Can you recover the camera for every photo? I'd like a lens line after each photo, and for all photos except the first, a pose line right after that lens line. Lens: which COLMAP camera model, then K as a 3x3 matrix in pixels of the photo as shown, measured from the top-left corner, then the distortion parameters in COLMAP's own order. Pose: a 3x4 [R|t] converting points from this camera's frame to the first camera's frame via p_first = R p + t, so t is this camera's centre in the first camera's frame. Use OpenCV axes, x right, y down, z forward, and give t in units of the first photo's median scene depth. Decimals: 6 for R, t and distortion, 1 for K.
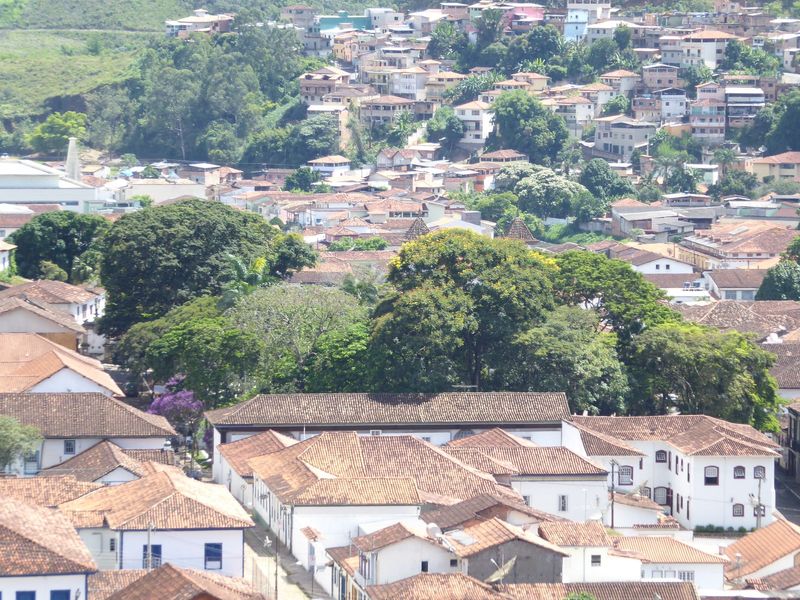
lens RADIAL K [[4800.6, 0, 400.0], [0, 4800.6, 300.5], [0, 0, 1]] dist [1.039800, 0.000000]
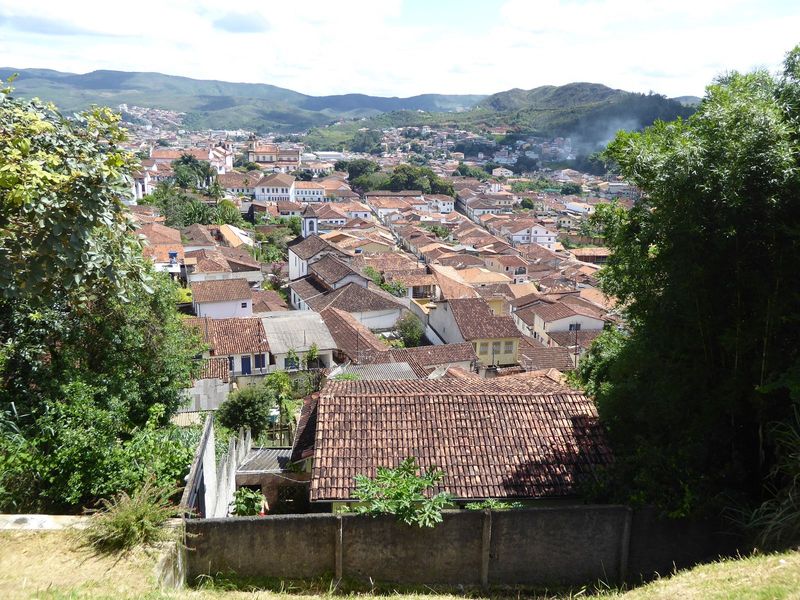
lens RADIAL K [[672.2, 0, 404.4], [0, 672.2, 299.6], [0, 0, 1]] dist [0.001672, -0.000162]
pose [[0.999884, 0.011881, 0.009558, 0.005297], [-0.013410, 0.983515, 0.180330, 0.000963], [-0.007258, -0.180437, 0.983560, 0.105409]]
